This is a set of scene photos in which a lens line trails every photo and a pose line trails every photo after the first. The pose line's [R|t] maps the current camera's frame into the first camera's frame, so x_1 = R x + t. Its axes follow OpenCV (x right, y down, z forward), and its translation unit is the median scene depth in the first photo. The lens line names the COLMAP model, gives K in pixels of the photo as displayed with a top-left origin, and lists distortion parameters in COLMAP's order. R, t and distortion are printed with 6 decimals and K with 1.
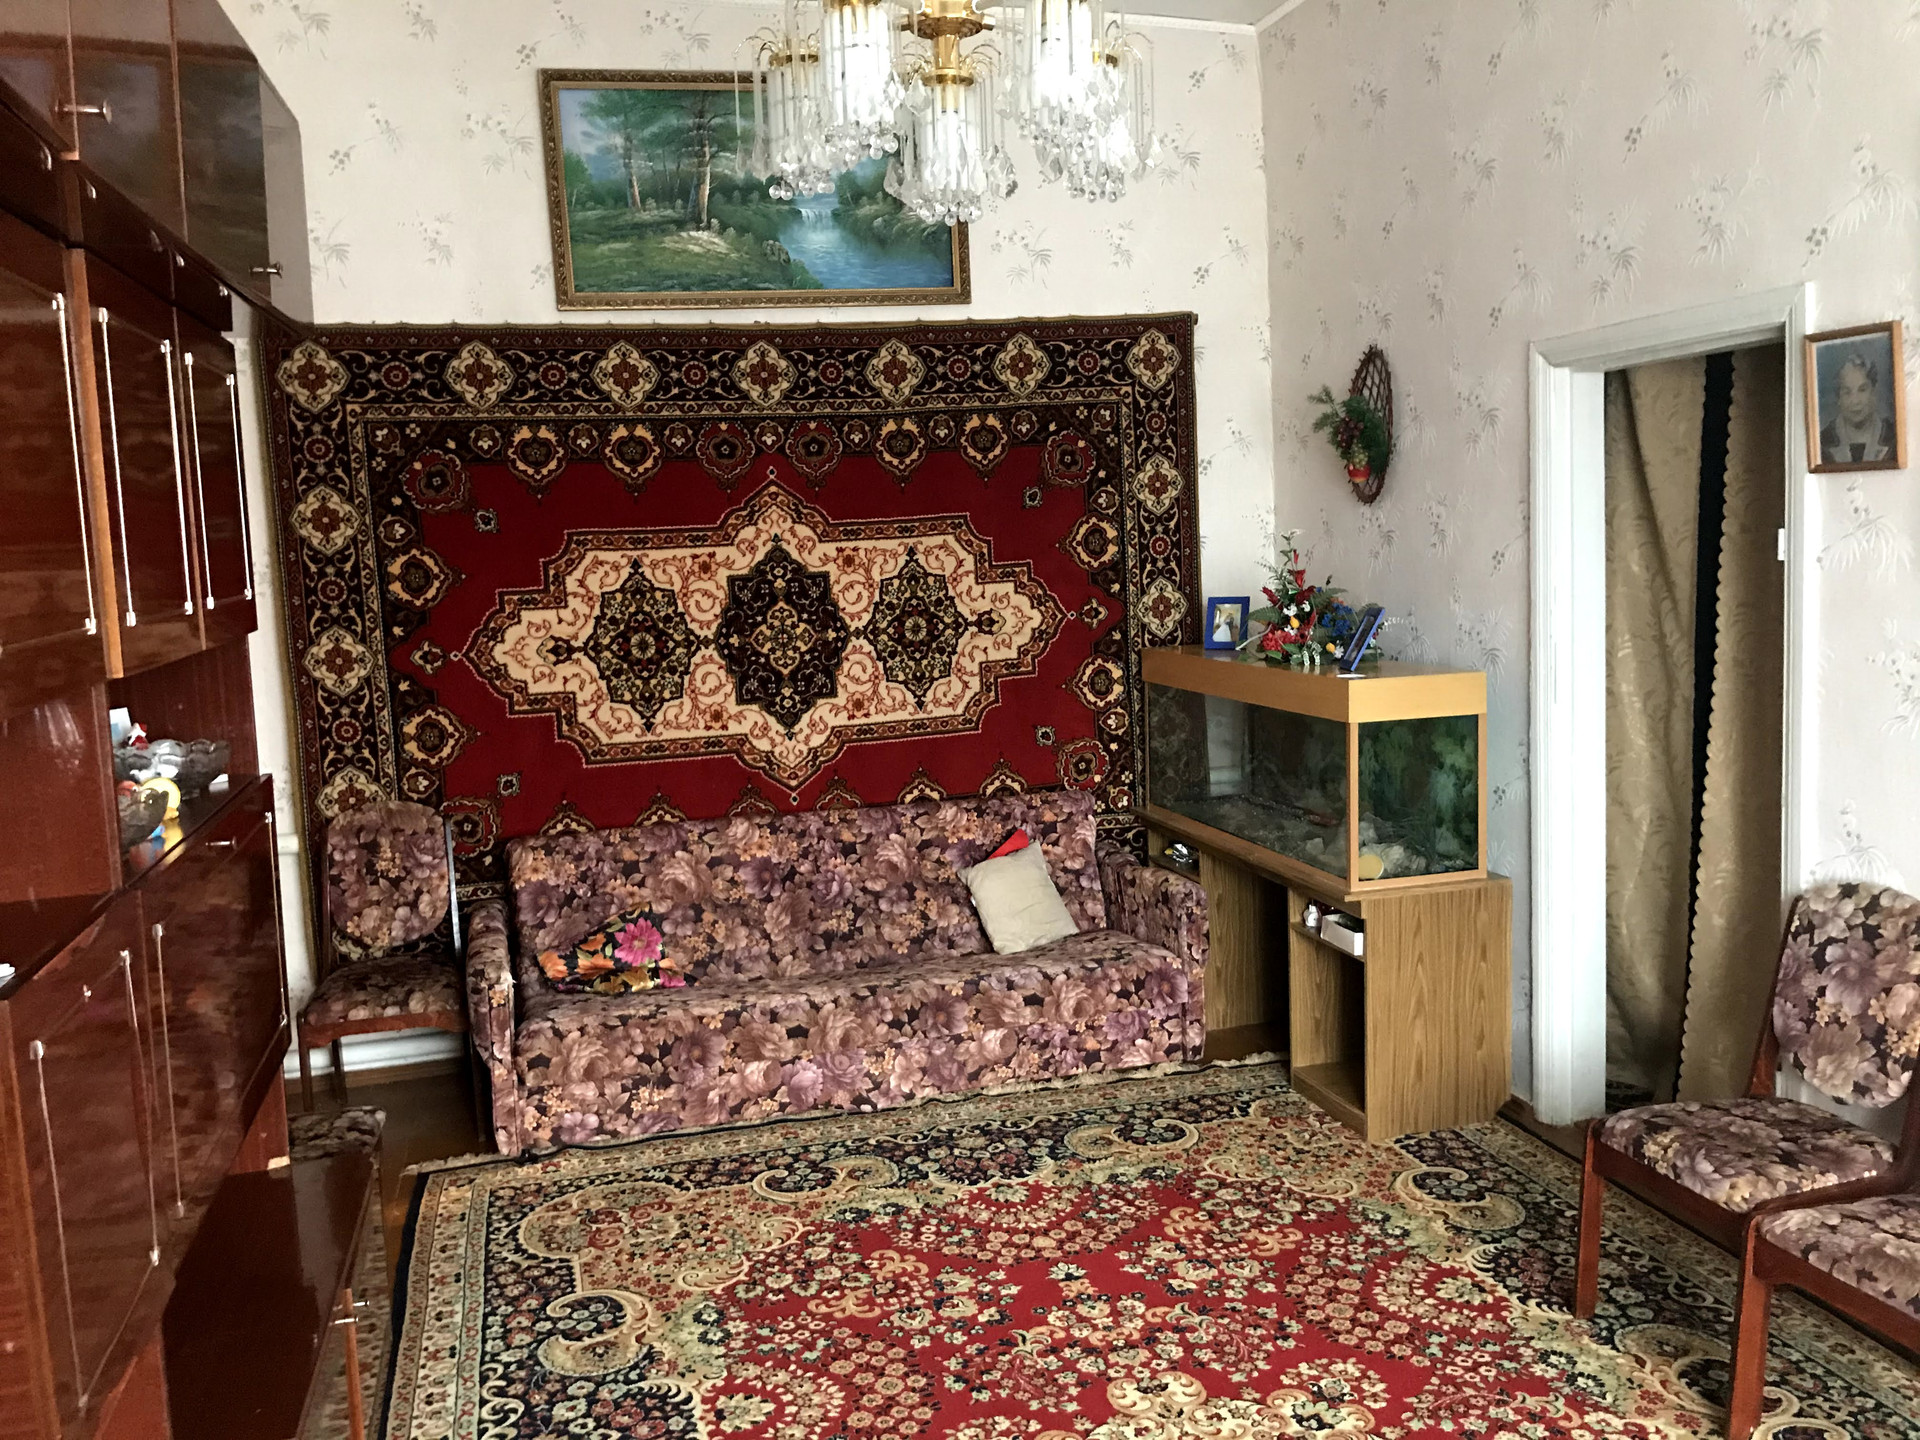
lens RADIAL K [[1538.5, 0, 958.3], [0, 1538.5, 710.6], [0, 0, 1]] dist [0.143172, -0.473857]
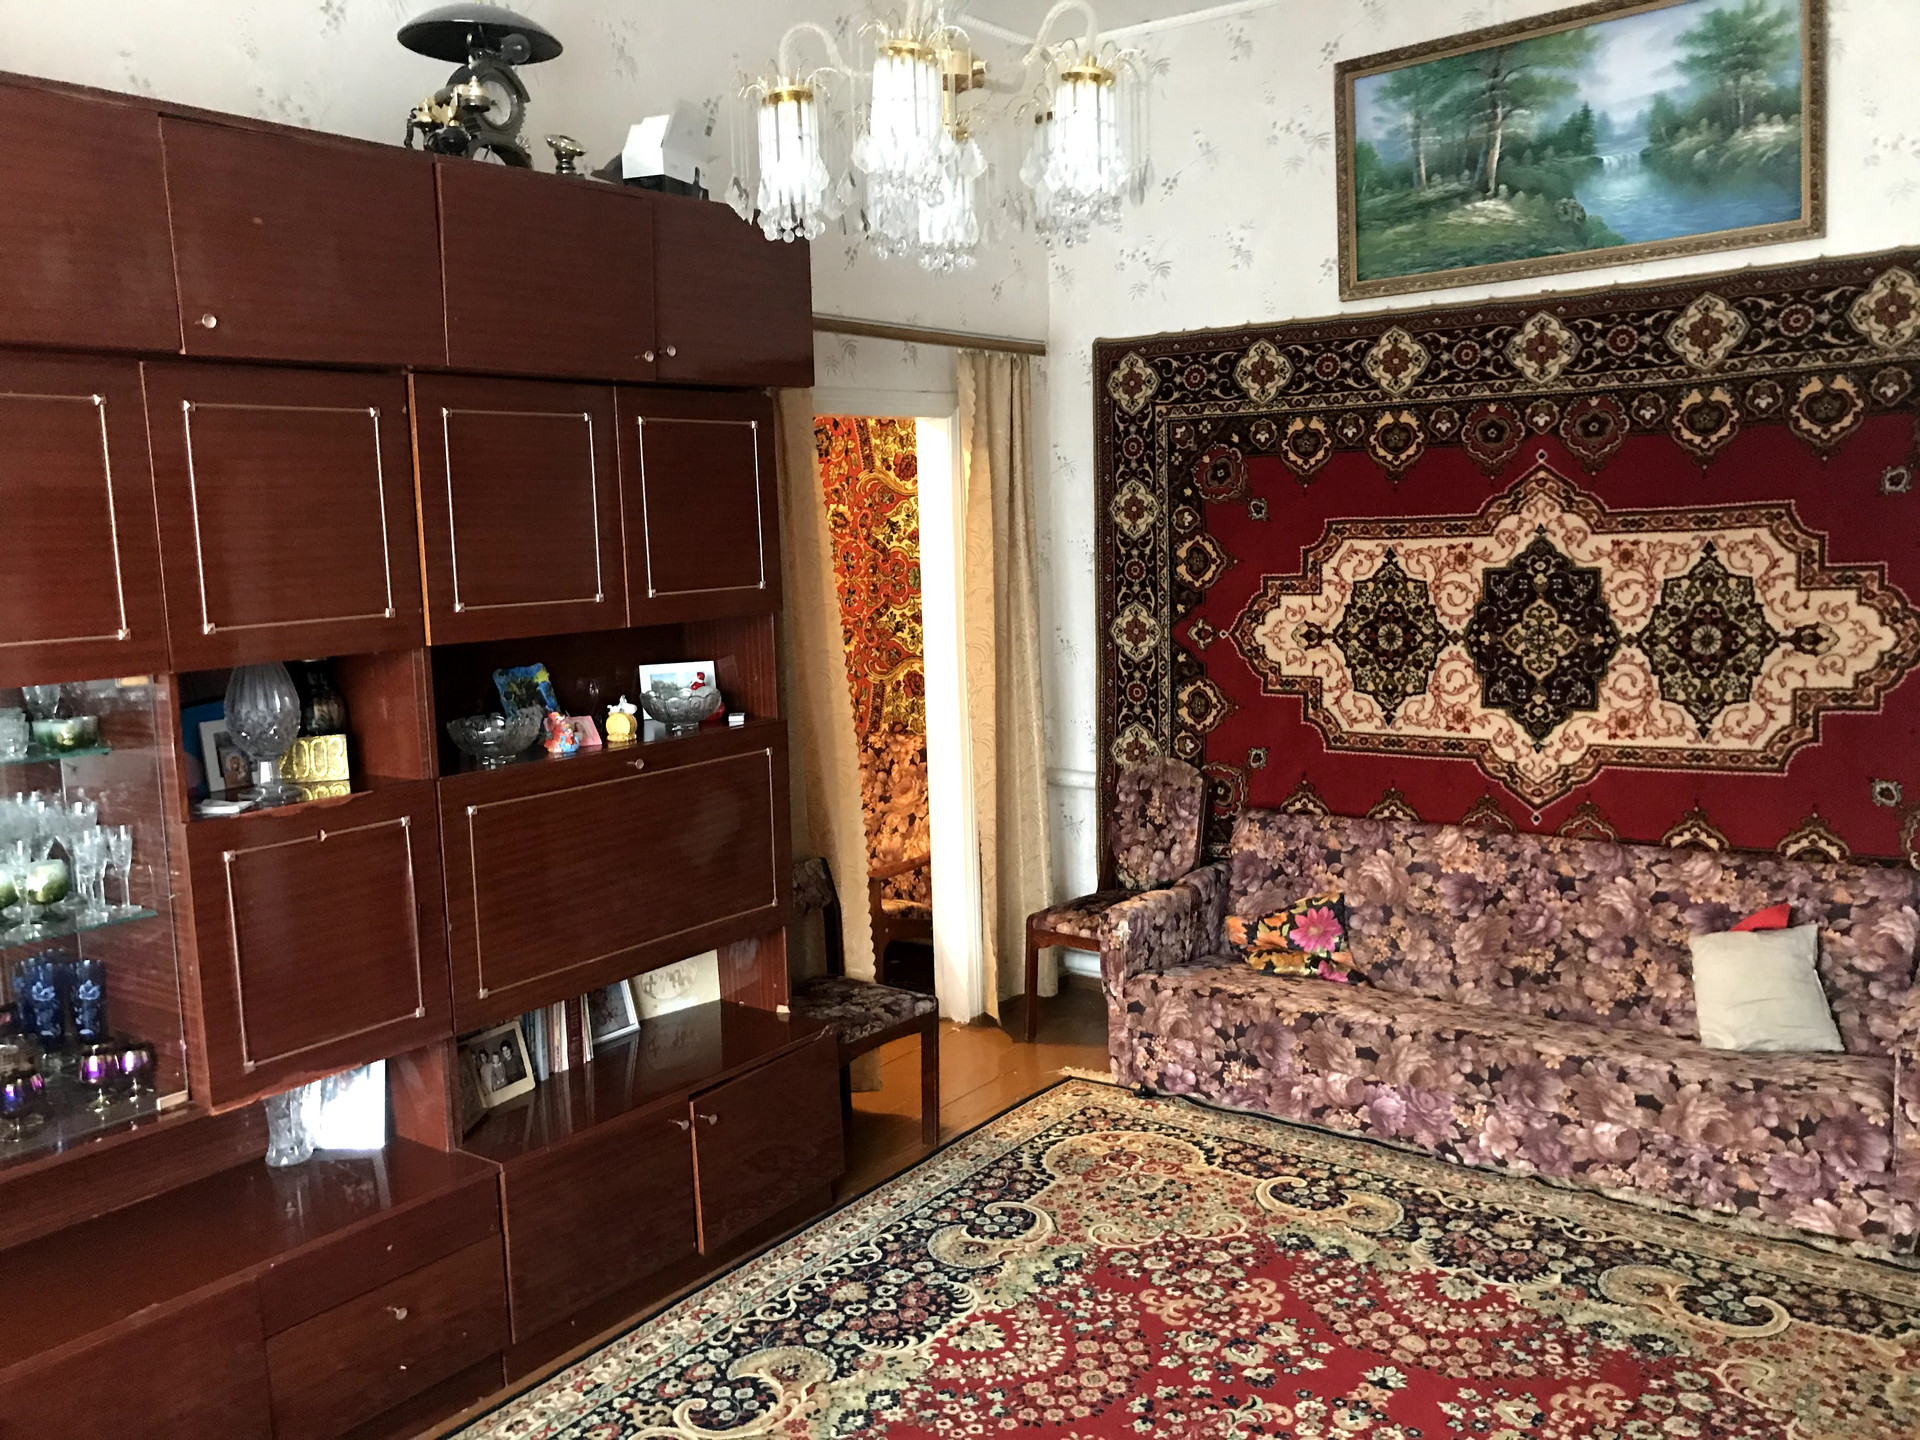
lens RADIAL K [[1548.6, 0, 960.0], [0, 1548.6, 720.0], [0, 0, 1]] dist [0.001509, -0.010163]
pose [[0.618063, 0.116998, -0.777373, 0.401956], [-0.088020, 0.992944, 0.079461, -0.044163], [0.781185, 0.019312, 0.624001, 0.177280]]
